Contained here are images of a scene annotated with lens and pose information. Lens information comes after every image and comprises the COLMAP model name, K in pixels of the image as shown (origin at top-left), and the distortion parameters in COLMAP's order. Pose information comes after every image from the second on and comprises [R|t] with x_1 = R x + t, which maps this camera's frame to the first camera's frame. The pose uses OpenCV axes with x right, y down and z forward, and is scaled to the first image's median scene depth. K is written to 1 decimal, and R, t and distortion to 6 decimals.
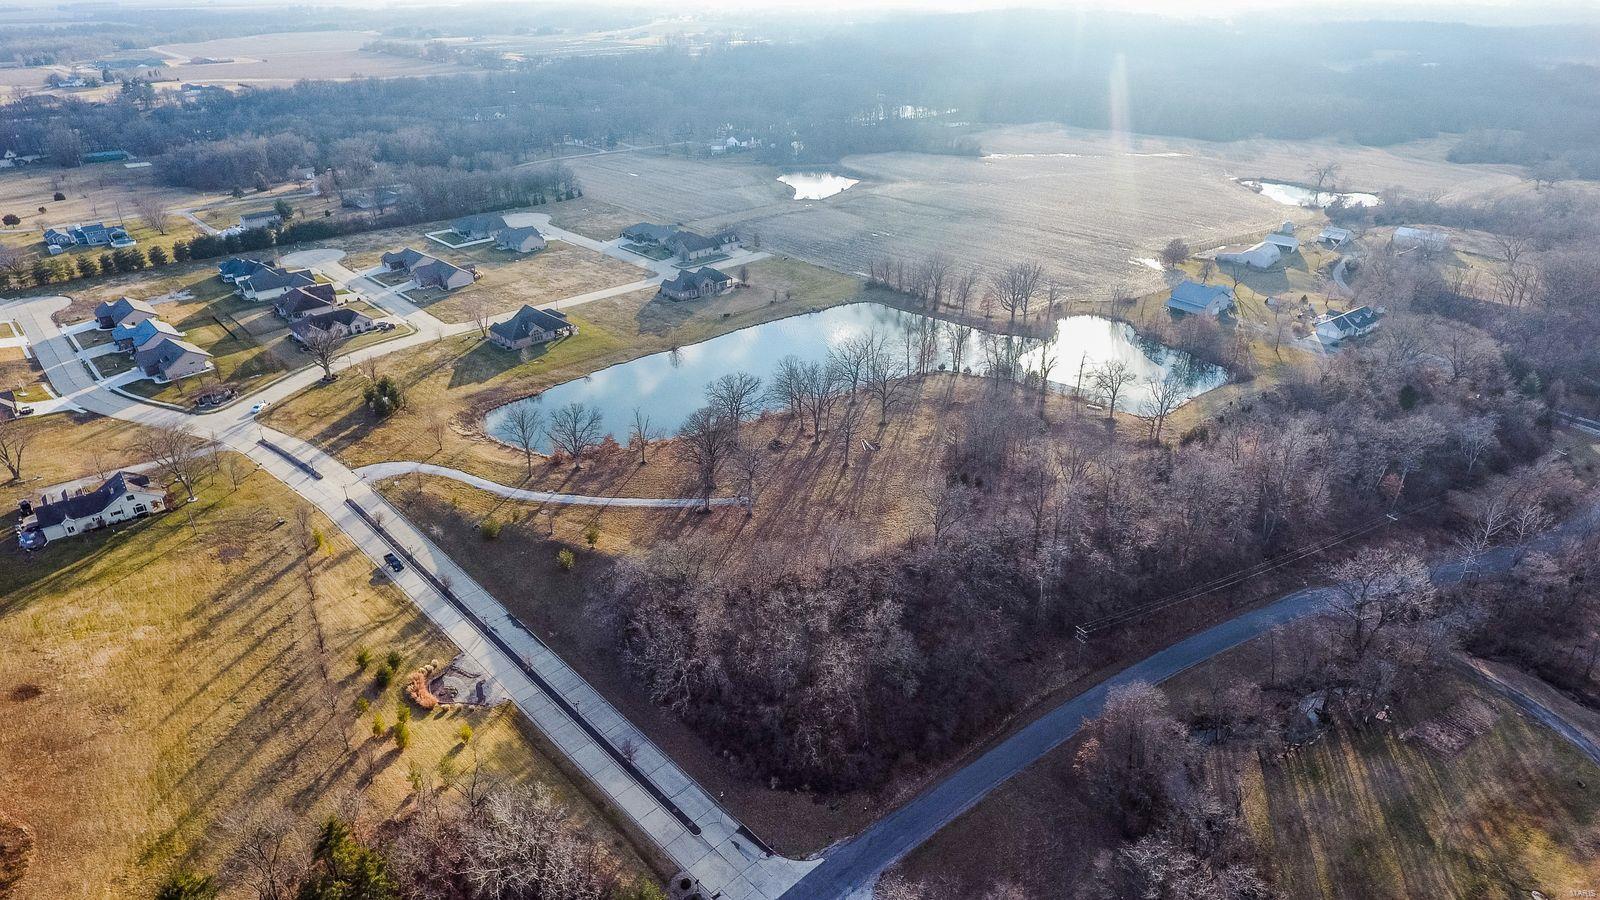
lens RADIAL K [[940.3, 0, 797.0], [0, 940.3, 453.9], [0, 0, 1]] dist [-0.002419, -0.000557]
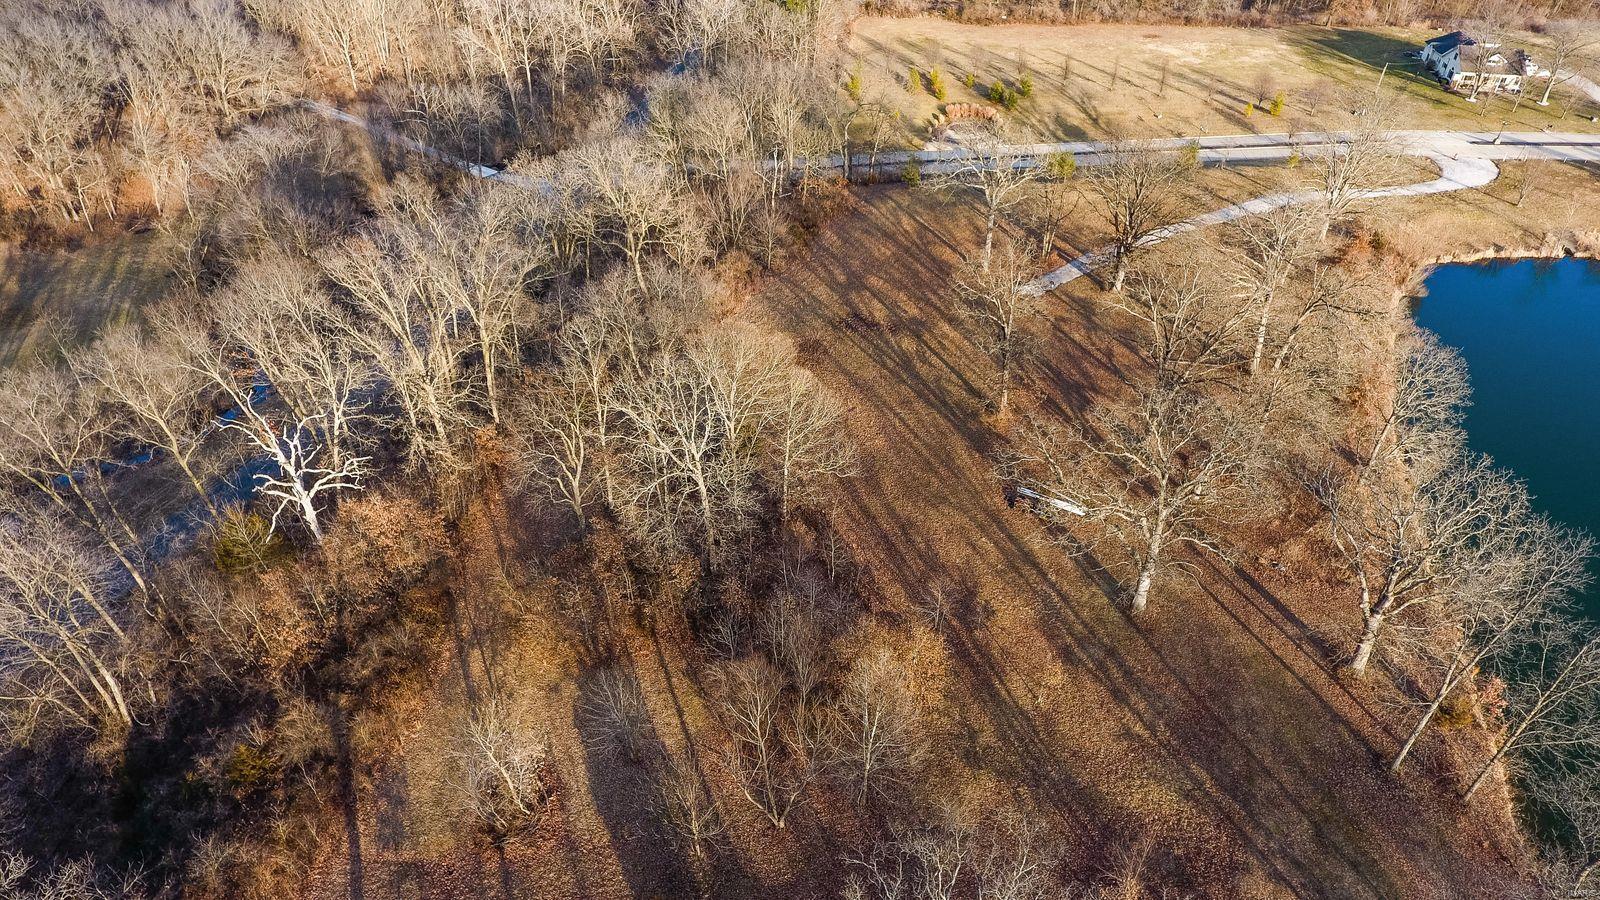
lens RADIAL K [[940.3, 0, 797.0], [0, 940.3, 453.9], [0, 0, 1]] dist [-0.002419, -0.000557]
pose [[-0.776840, 0.388048, -0.495921, 0.405235], [-0.287285, 0.482410, 0.827495, -0.358416], [0.560345, 0.785302, -0.263275, 1.273497]]
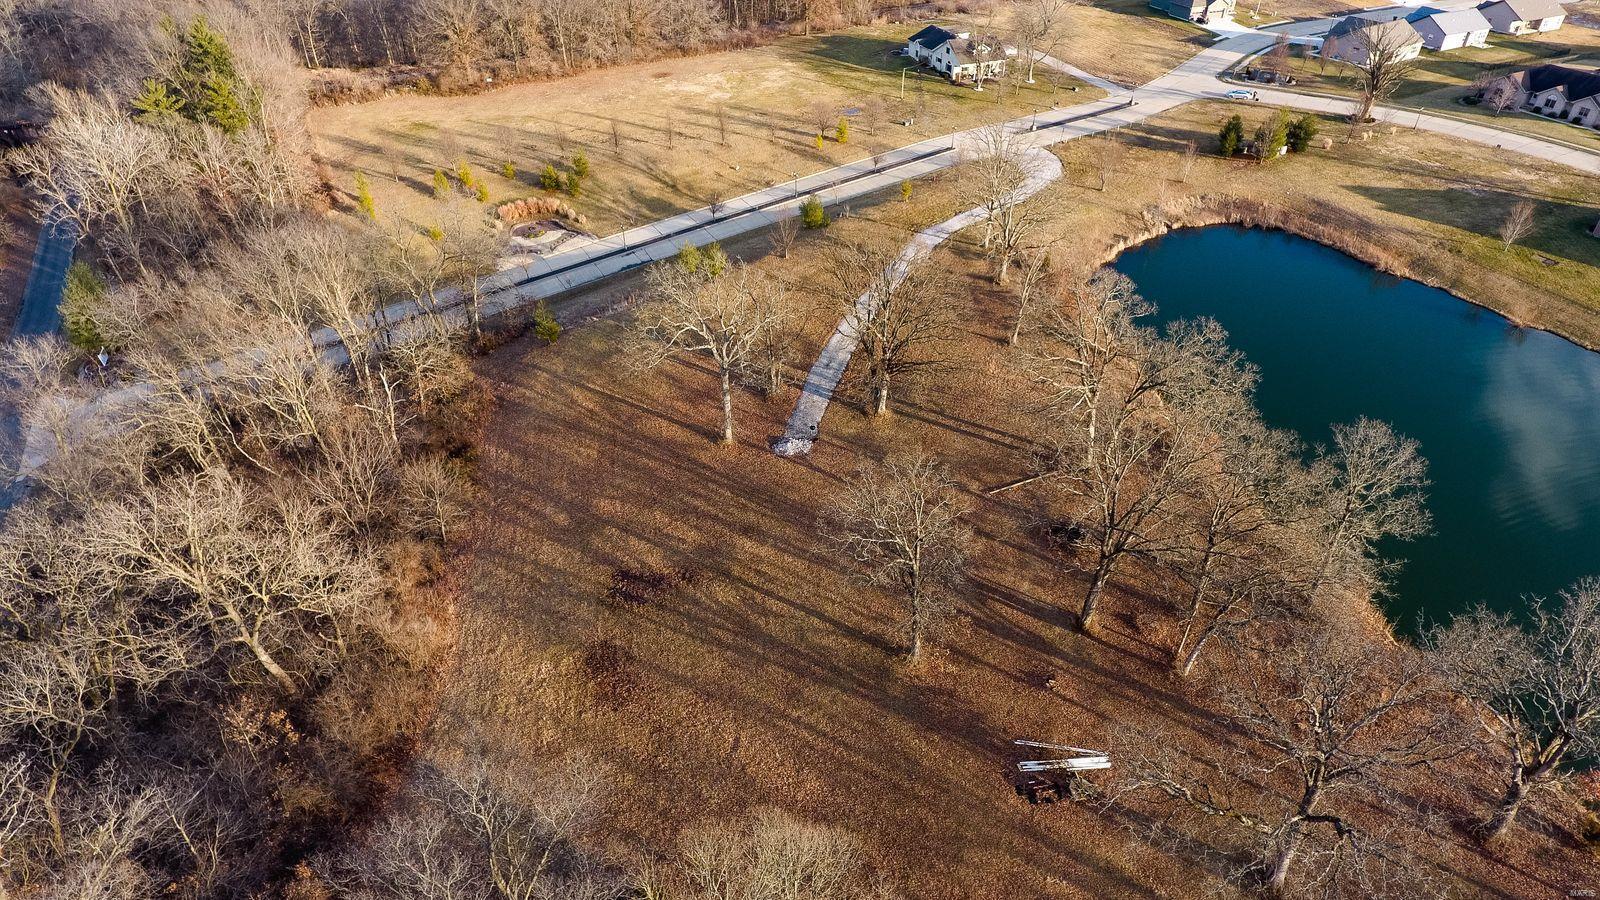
lens RADIAL K [[940.3, 0, 797.0], [0, 940.3, 453.9], [0, 0, 1]] dist [-0.002419, -0.000557]
pose [[-0.268192, 0.586363, -0.764363, 0.313360], [-0.442254, 0.629945, 0.638421, -0.251973], [0.855853, 0.509262, 0.090375, 1.067477]]
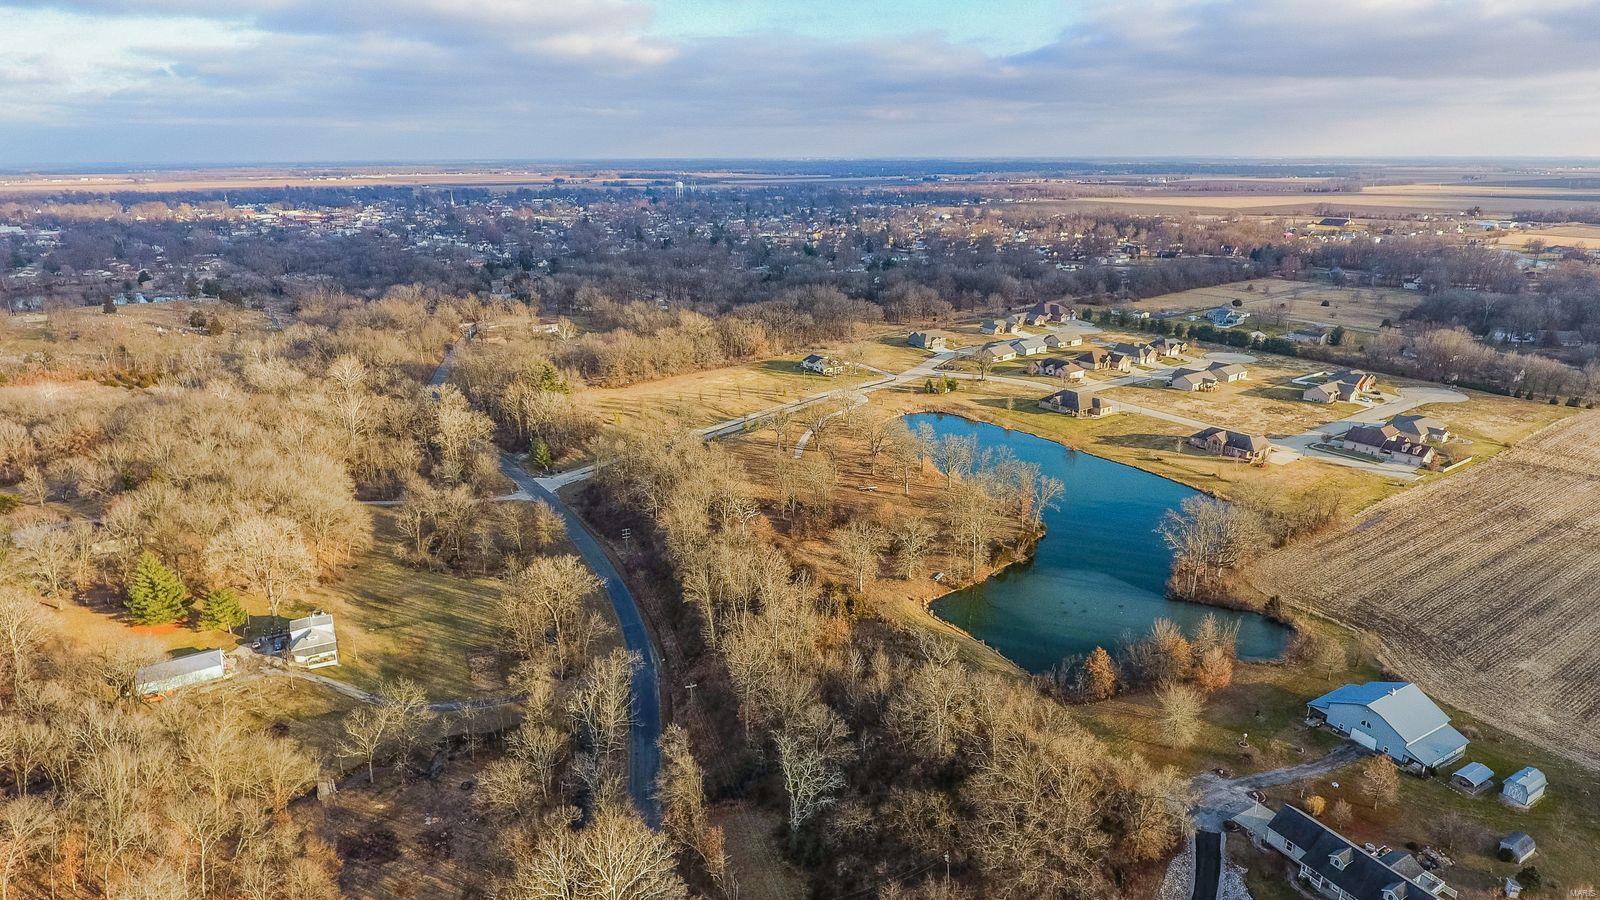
lens RADIAL K [[940.3, 0, 797.0], [0, 940.3, 453.9], [0, 0, 1]] dist [-0.002419, -0.000557]
pose [[-0.122111, 0.316808, -0.940596, 1.637904], [-0.448888, 0.827595, 0.337024, -0.556267], [0.885205, 0.463377, 0.041153, 1.030693]]
